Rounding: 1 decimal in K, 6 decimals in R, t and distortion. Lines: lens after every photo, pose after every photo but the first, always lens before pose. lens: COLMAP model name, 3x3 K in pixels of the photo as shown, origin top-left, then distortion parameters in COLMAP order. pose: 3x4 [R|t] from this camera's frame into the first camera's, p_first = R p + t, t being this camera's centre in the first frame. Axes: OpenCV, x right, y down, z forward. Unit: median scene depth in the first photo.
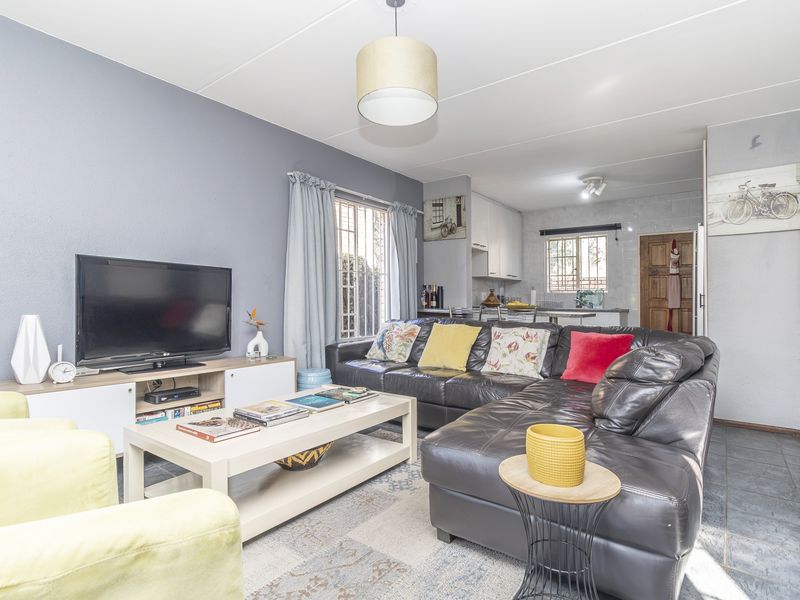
lens RADIAL K [[421.4, 0, 400.1], [0, 421.4, 312.0], [0, 0, 1]] dist [0.000477, 0.000077]
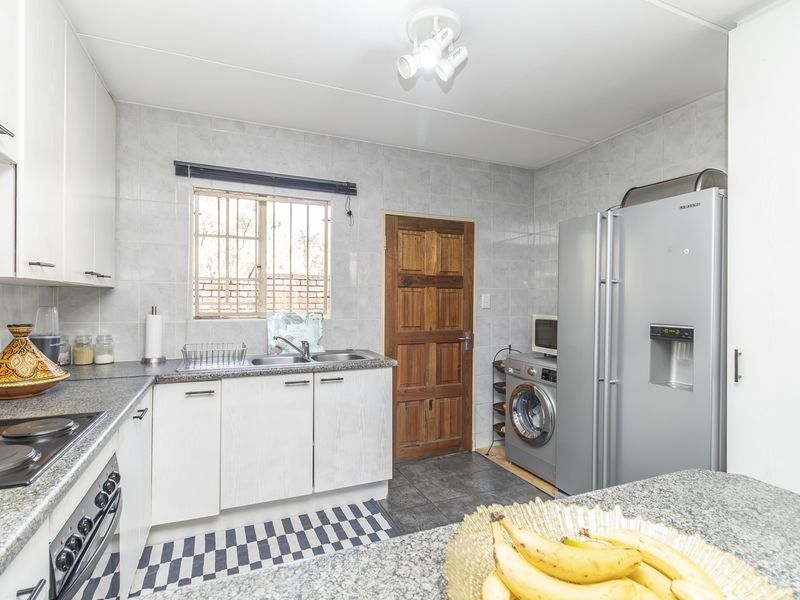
lens RADIAL K [[424.1, 0, 401.0], [0, 424.1, 293.6], [0, 0, 1]] dist [0.000800, -0.000261]
pose [[0.486502, 0.005880, 0.873659, 0.172657], [0.019601, 0.999652, -0.017643, -0.116475], [-0.873459, 0.025708, 0.486218, 1.245596]]
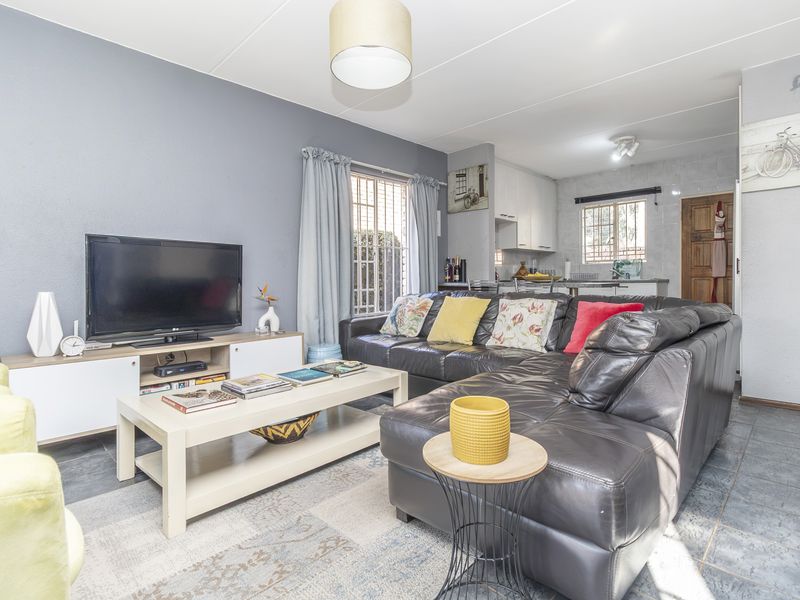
lens RADIAL K [[424.1, 0, 401.0], [0, 424.1, 293.6], [0, 0, 1]] dist [0.000800, -0.000261]
pose [[0.993973, -0.015360, -0.108543, 0.100785], [0.016363, 0.999831, 0.008359, 0.012616], [0.108396, -0.010084, 0.994057, 0.027190]]
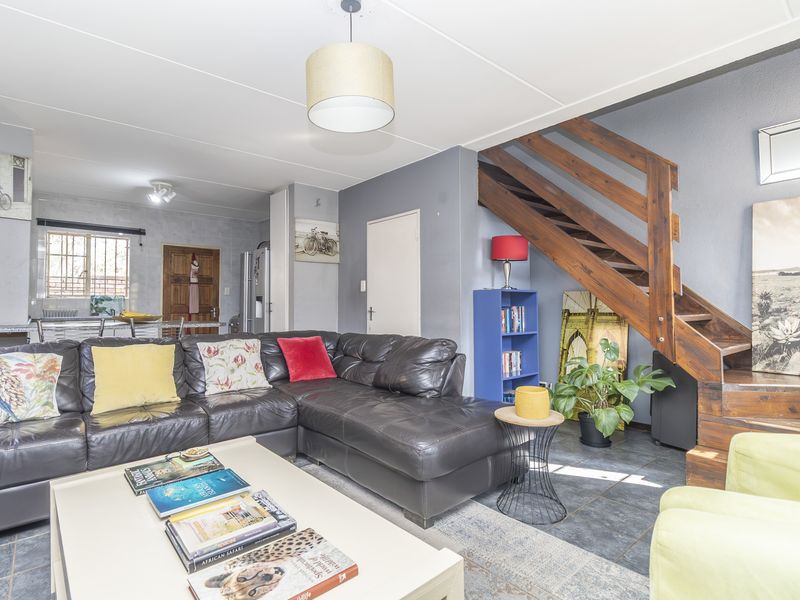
lens RADIAL K [[407.0, 0, 398.6], [0, 407.0, 288.8], [0, 0, 1]] dist [-0.029247, -0.000136]
pose [[0.199036, 0.028509, 0.979577, -0.497204], [0.033165, 0.998808, -0.035808, -0.029774], [-0.979431, 0.039615, 0.197853, 0.414851]]
